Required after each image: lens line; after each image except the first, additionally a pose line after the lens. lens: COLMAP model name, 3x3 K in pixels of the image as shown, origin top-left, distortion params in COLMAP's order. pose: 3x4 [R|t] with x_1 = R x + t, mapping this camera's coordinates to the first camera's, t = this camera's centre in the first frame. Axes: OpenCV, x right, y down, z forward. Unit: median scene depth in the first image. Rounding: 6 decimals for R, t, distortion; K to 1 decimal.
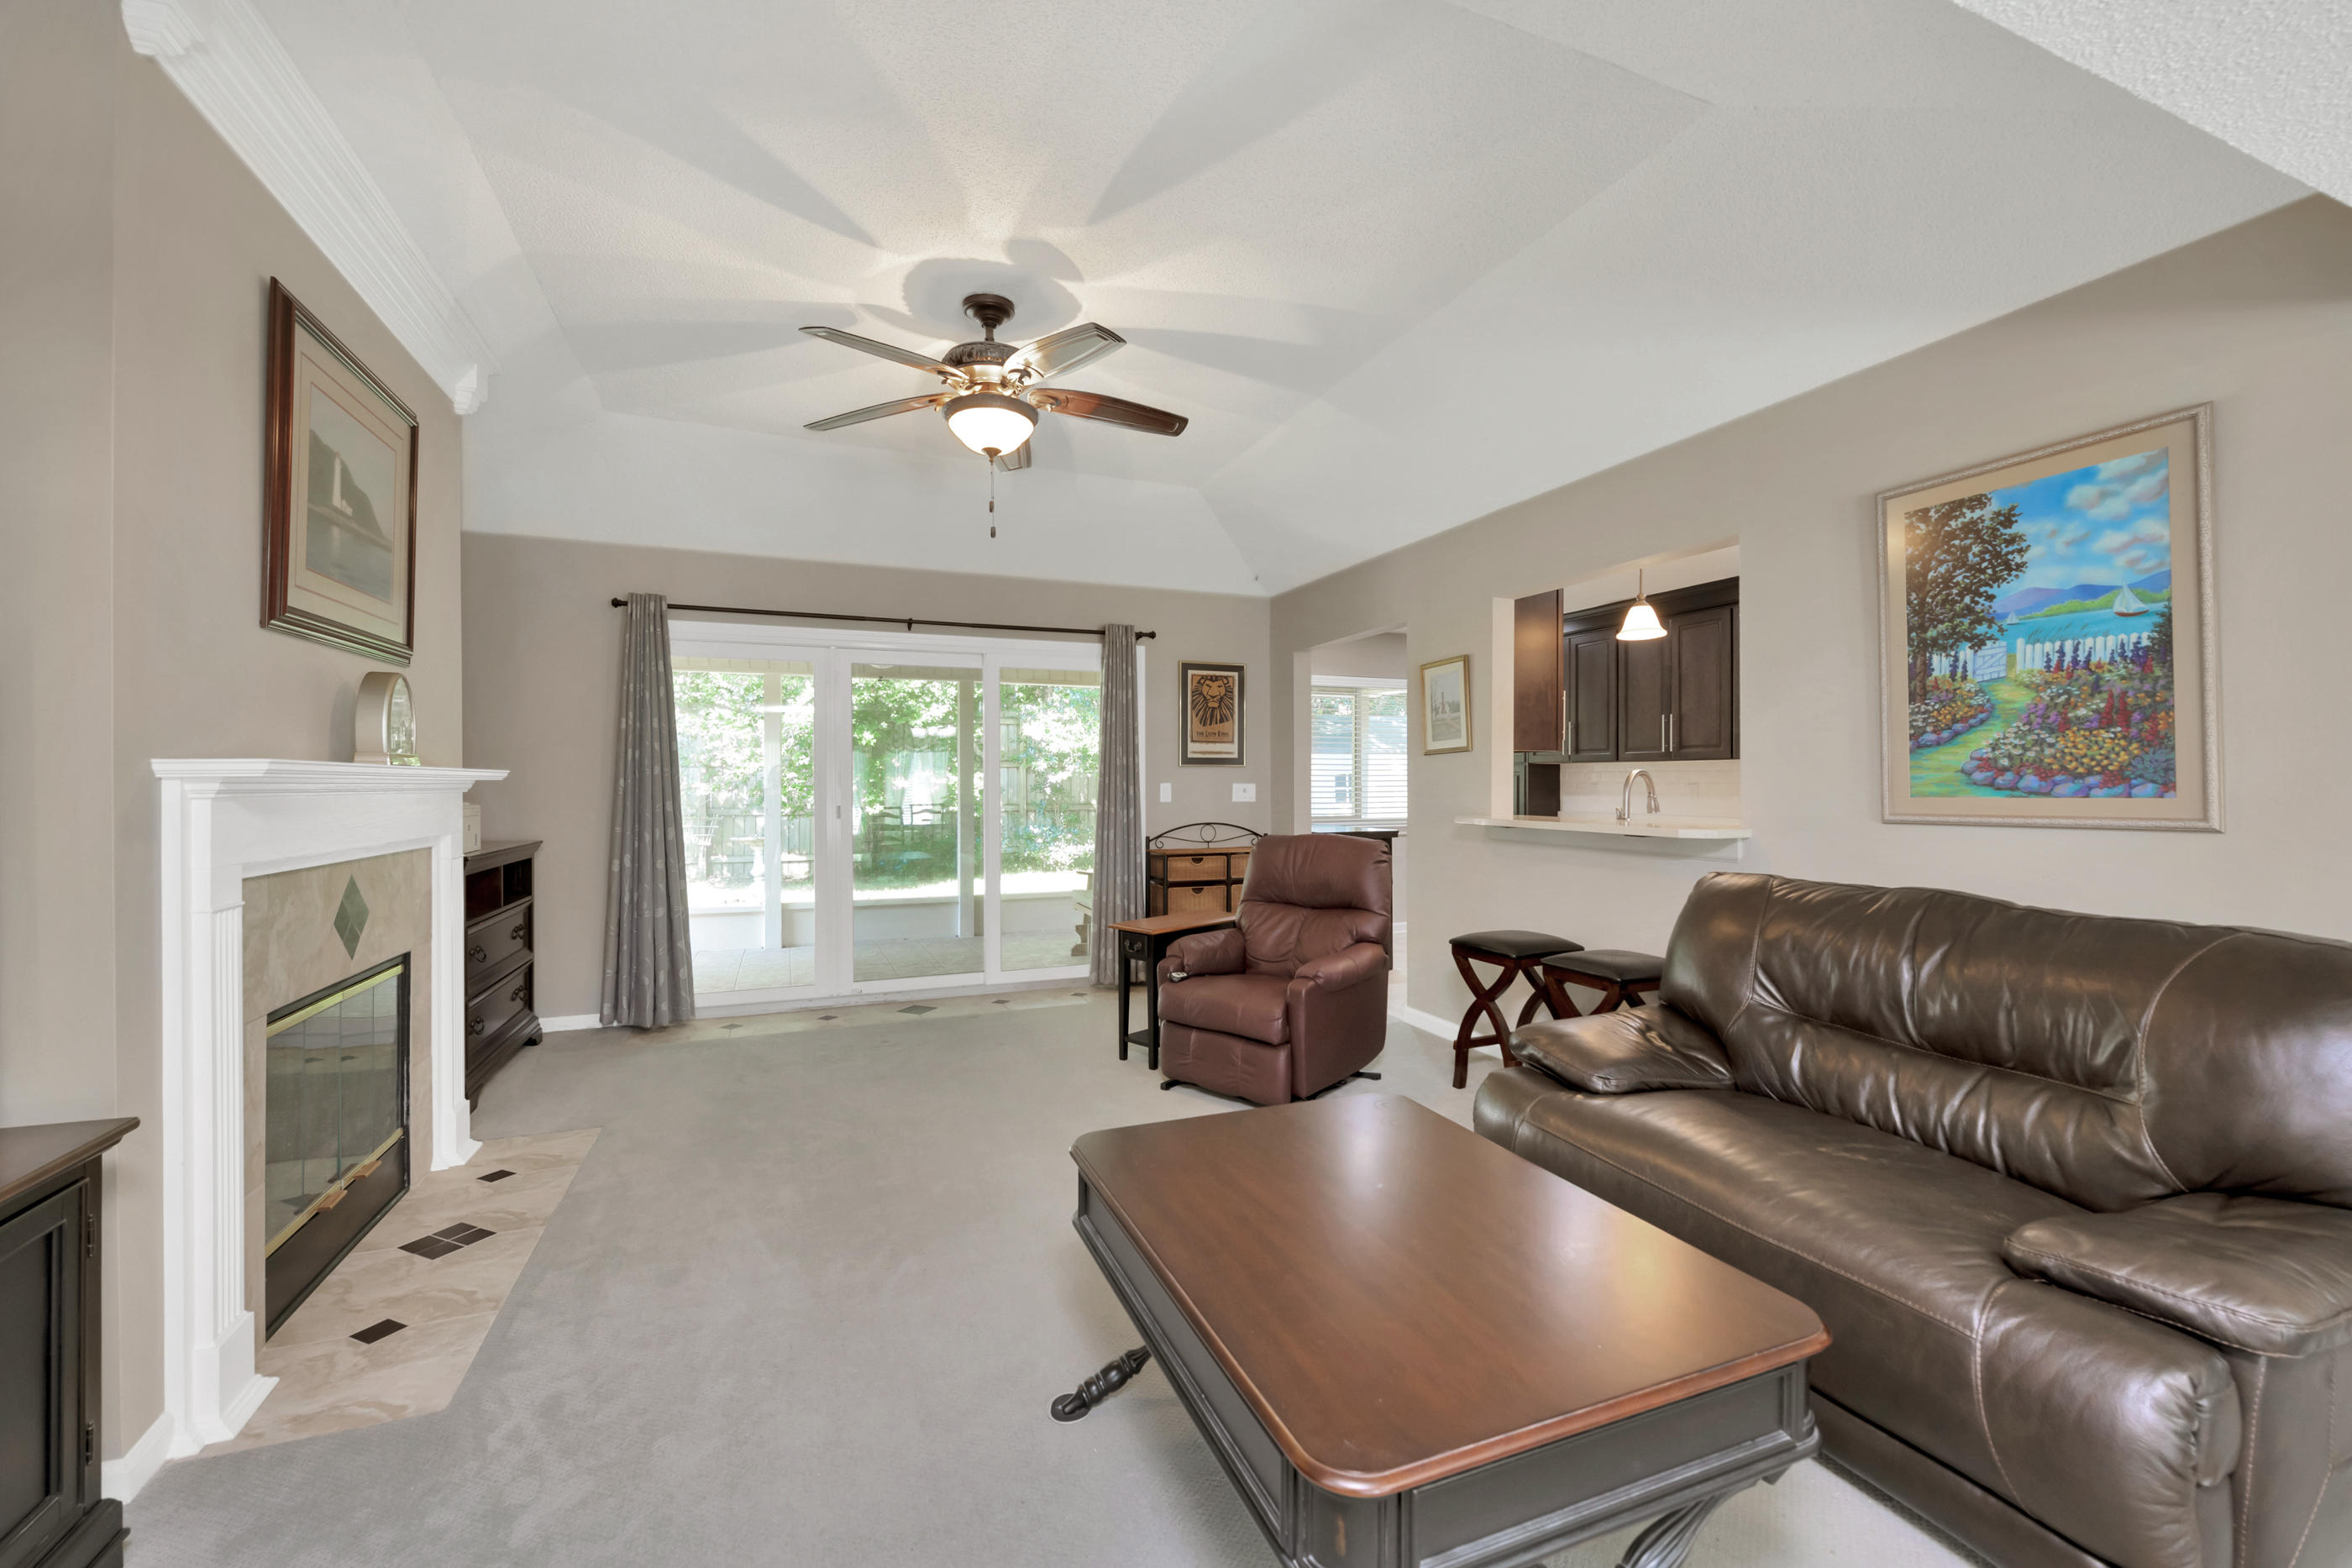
lens RADIAL K [[979.1, 0, 1179.4], [0, 979.1, 783.6], [0, 0, 1]] dist [-0.003122, -0.002370]
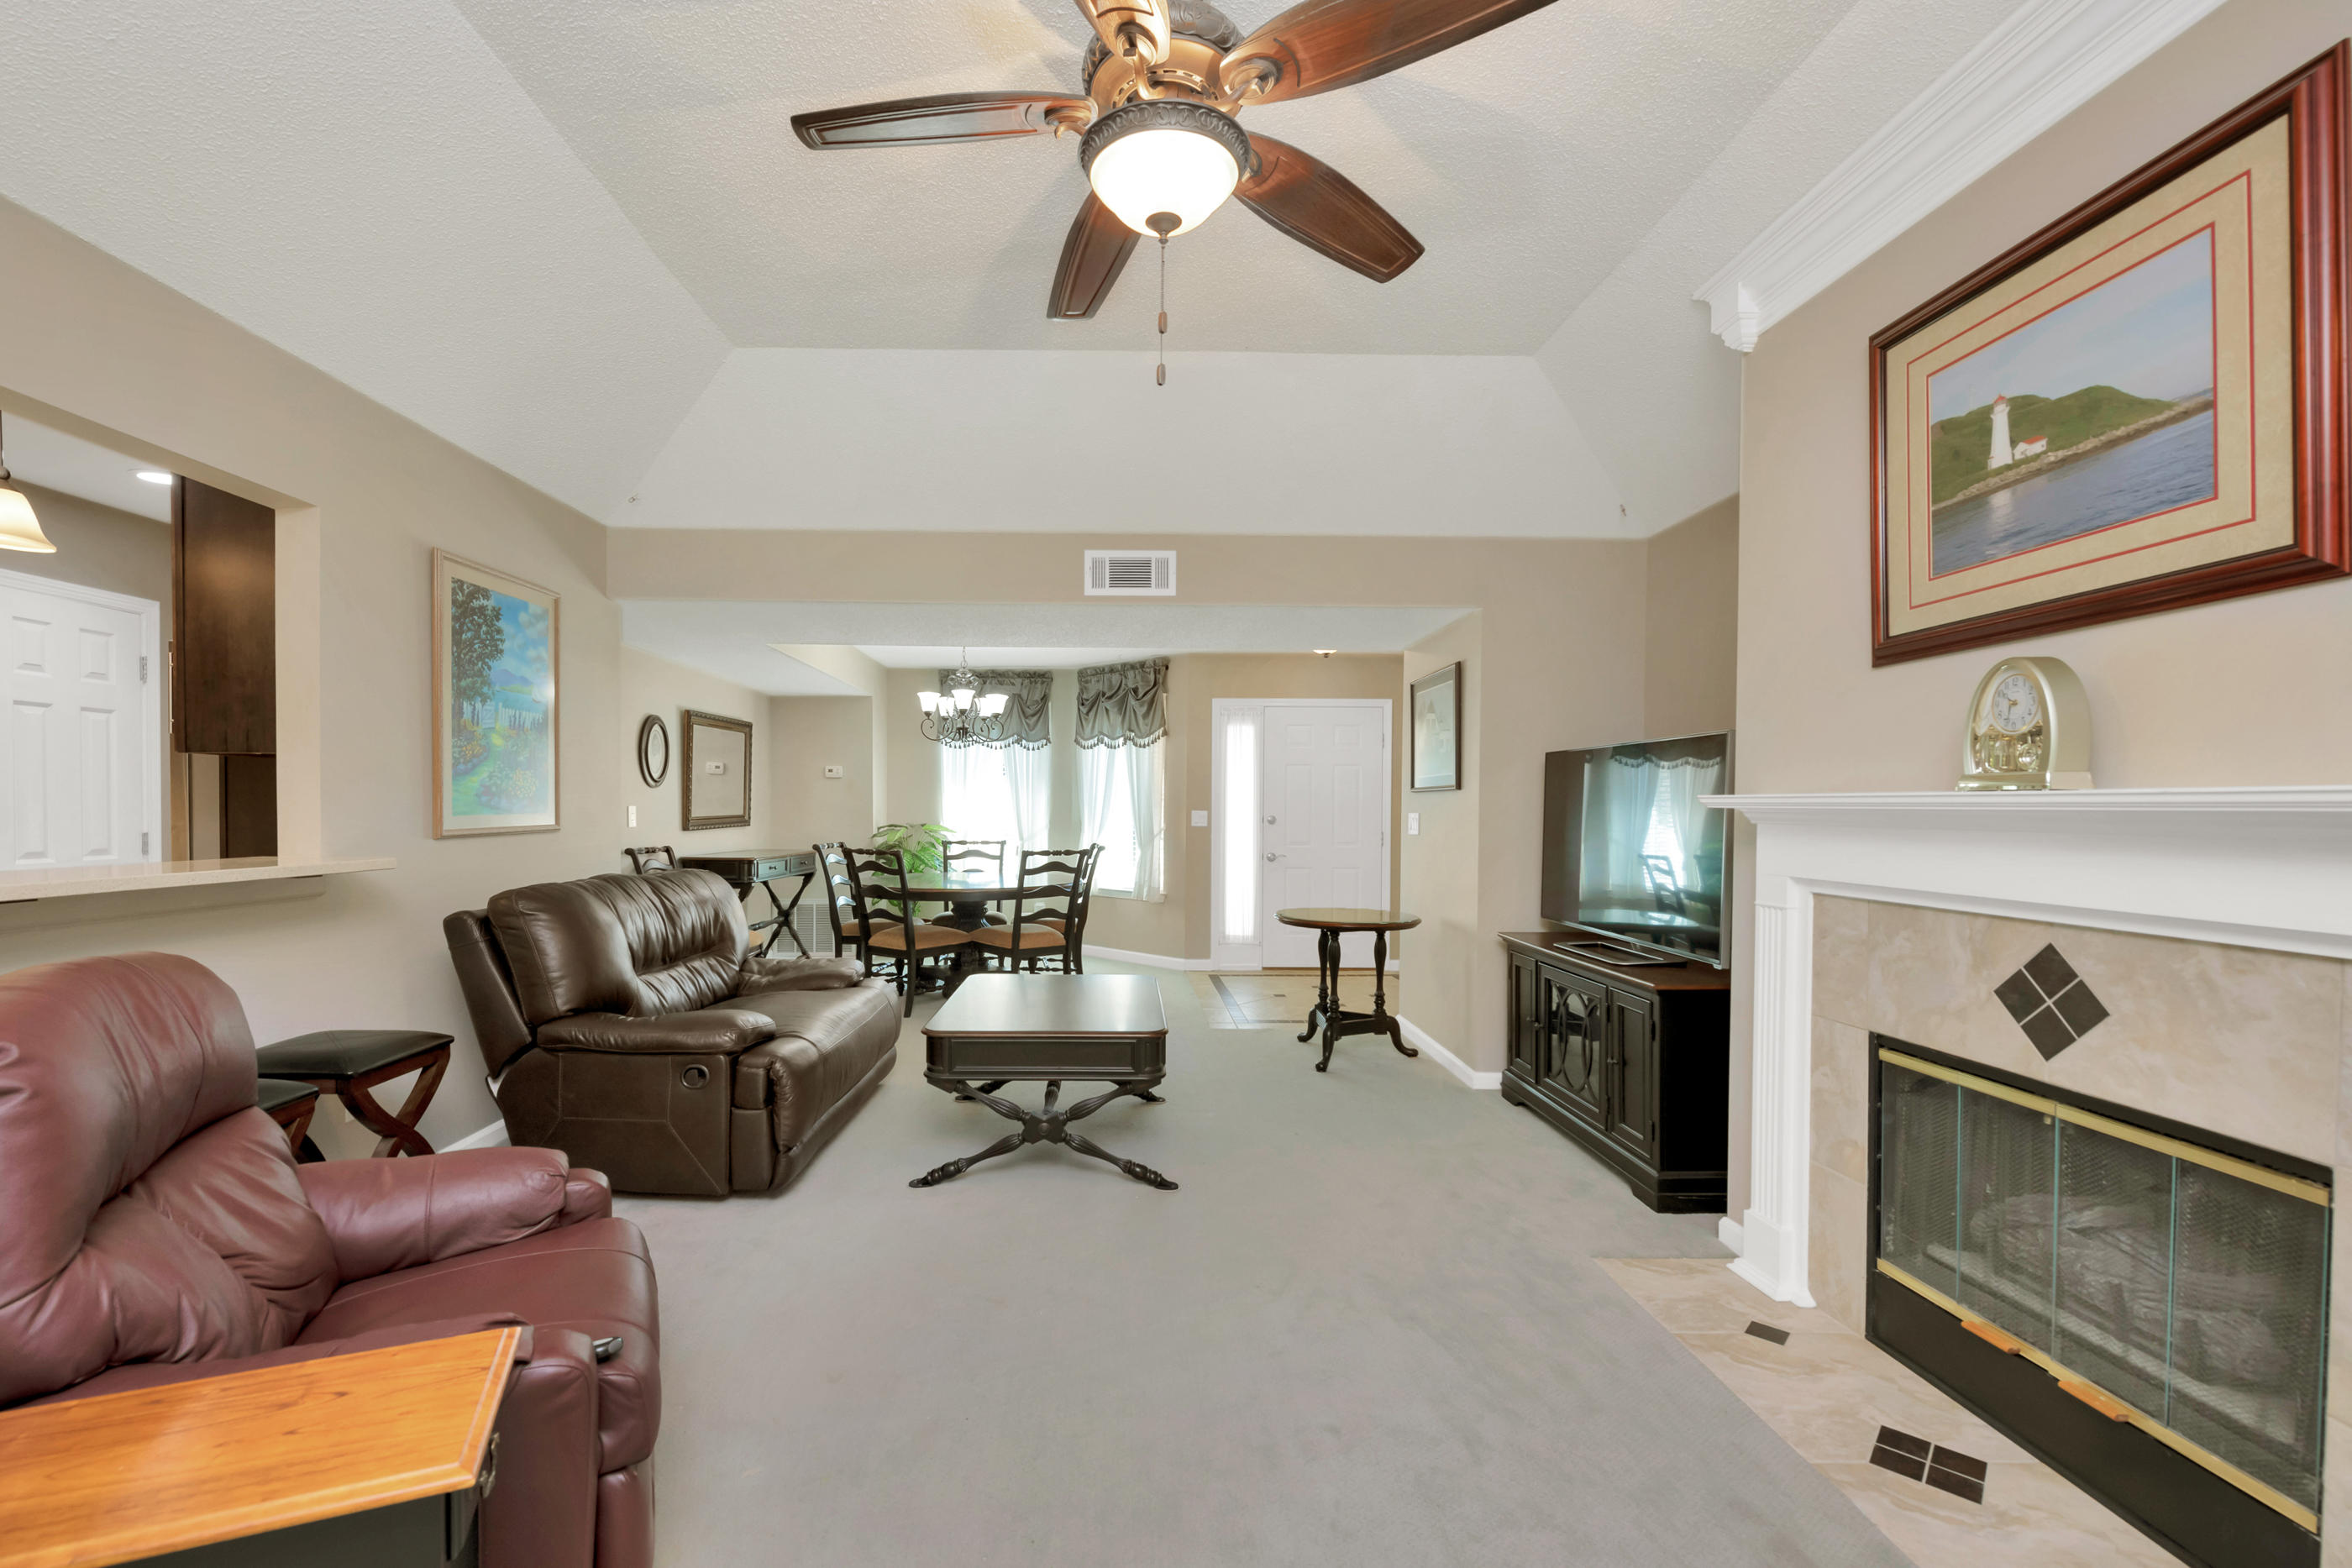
lens RADIAL K [[964.5, 0, 1121.4], [0, 964.5, 818.9], [0, 0, 1]] dist [0.000794, -0.000440]
pose [[-0.935976, -0.008832, 0.351953, -0.441624], [-0.004179, 0.999894, 0.013978, -0.002402], [-0.352039, 0.011612, -0.935913, 1.836768]]
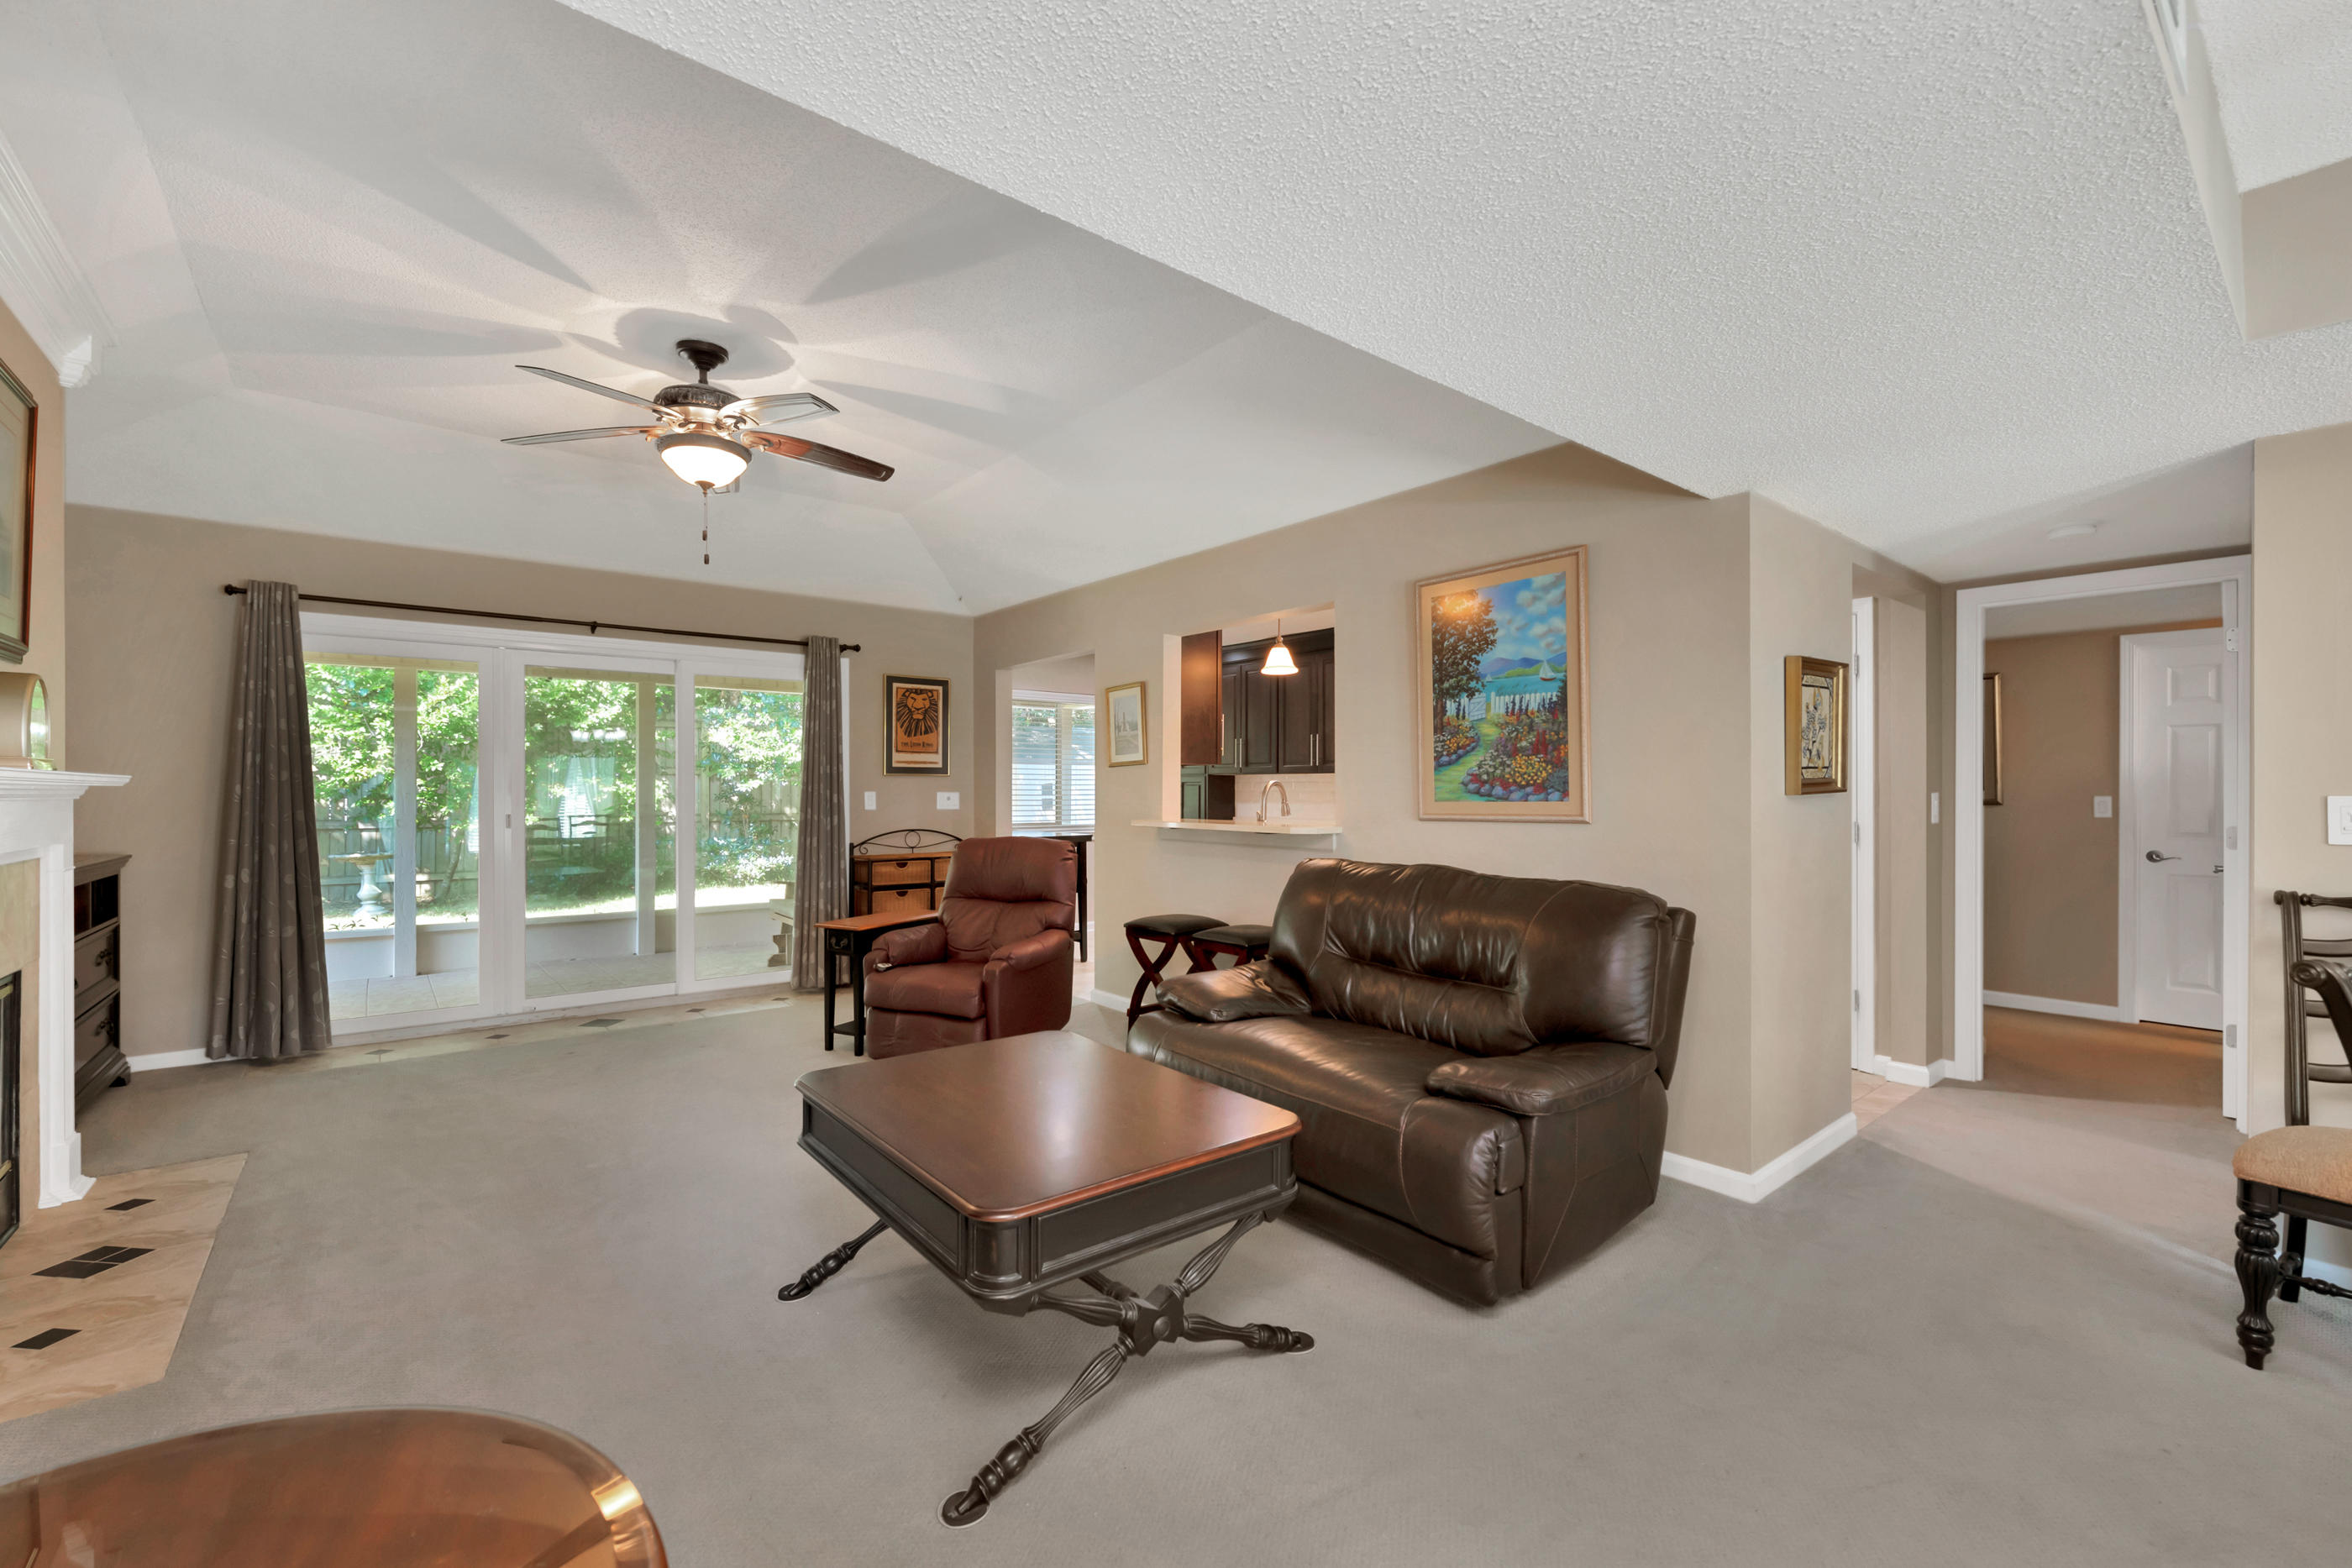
lens RADIAL K [[979.1, 0, 1192.8], [0, 979.1, 791.8], [0, 0, 1]] dist [-0.003122, -0.002370]
pose [[0.953212, 0.001675, 0.302298, -0.004225], [-0.001340, 0.999998, -0.001317, 0.002283], [-0.302299, 0.000850, 0.953213, -0.233744]]
